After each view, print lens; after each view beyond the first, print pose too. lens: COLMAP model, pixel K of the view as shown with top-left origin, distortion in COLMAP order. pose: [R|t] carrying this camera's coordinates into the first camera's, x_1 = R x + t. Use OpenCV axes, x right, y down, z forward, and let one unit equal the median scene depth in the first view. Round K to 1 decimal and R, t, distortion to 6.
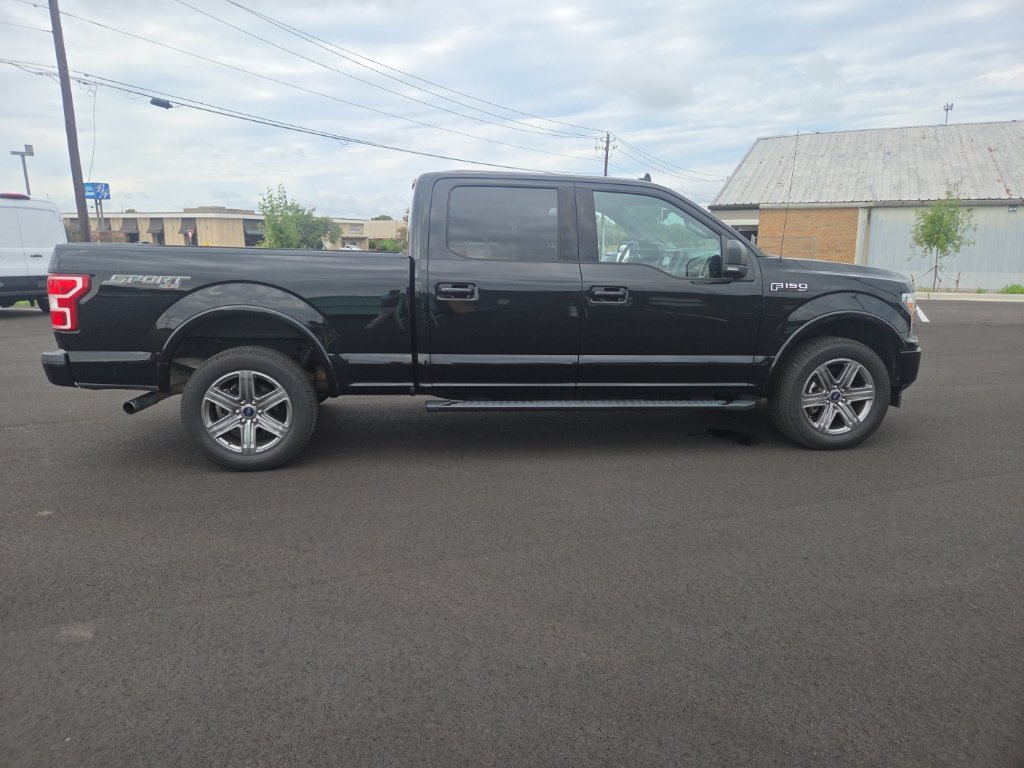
lens RADIAL K [[686.3, 0, 494.9], [0, 686.3, 371.7], [0, 0, 1]] dist [0.071868, -0.062899]
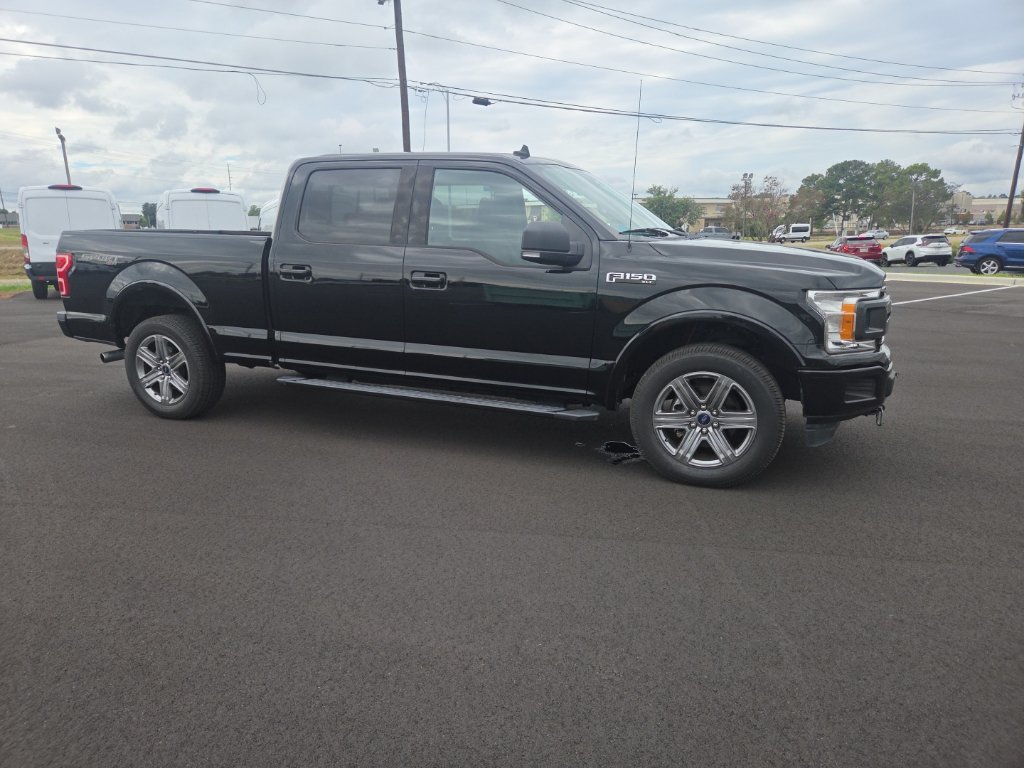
lens RADIAL K [[689.1, 0, 496.5], [0, 689.1, 381.3], [0, 0, 1]] dist [0.078987, -0.072407]
pose [[0.867787, 0.097909, -0.487195, 0.680568], [-0.079727, 0.995129, 0.057977, -0.034877], [0.490498, -0.011469, 0.871367, 0.208521]]
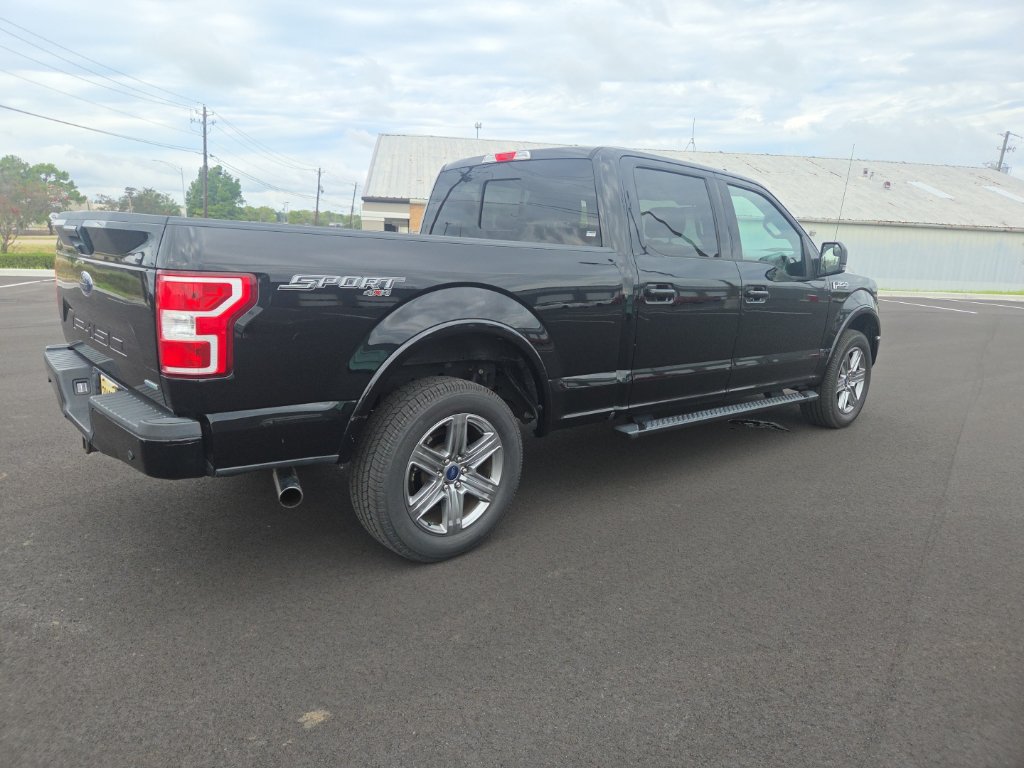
lens RADIAL K [[689.6, 0, 497.5], [0, 689.6, 375.3], [0, 0, 1]] dist [0.077918, -0.070012]
pose [[0.828516, -0.077311, 0.554602, -0.642483], [0.066495, 0.996999, 0.039643, -0.058496], [-0.556003, 0.004033, 0.831171, 0.373579]]
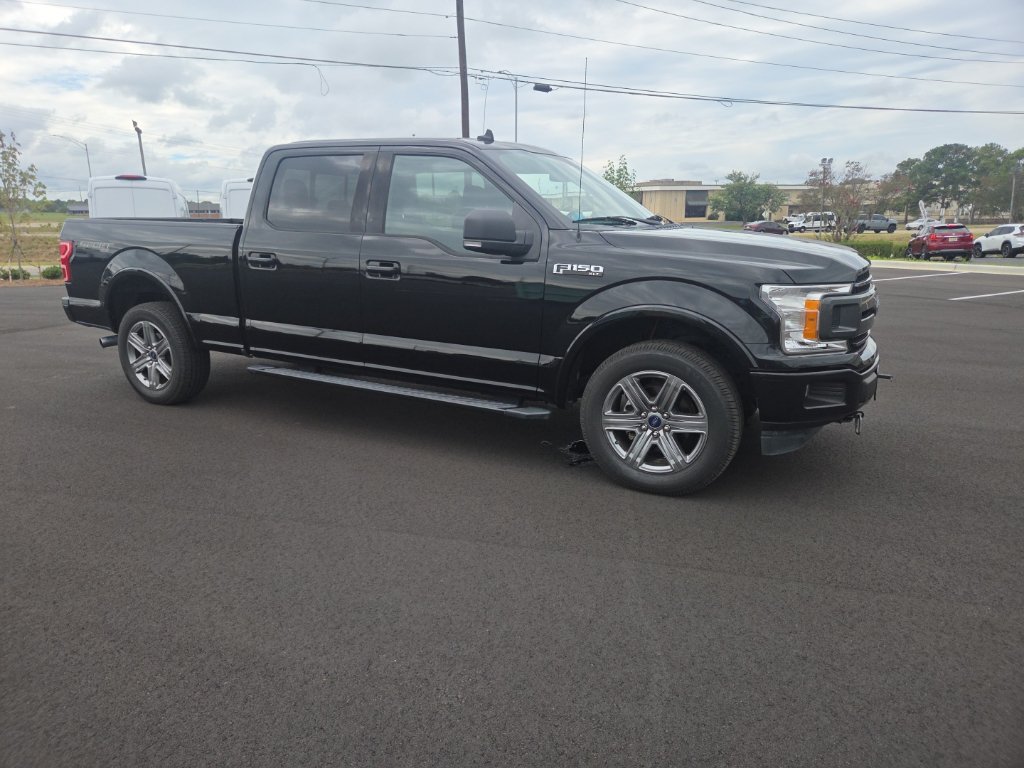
lens RADIAL K [[689.6, 0, 497.5], [0, 689.6, 375.3], [0, 0, 1]] dist [0.077918, -0.070012]
pose [[0.811198, 0.121161, -0.572082, 0.786233], [-0.095805, 0.992618, 0.074376, -0.052906], [0.576870, -0.005526, 0.816817, 0.316209]]
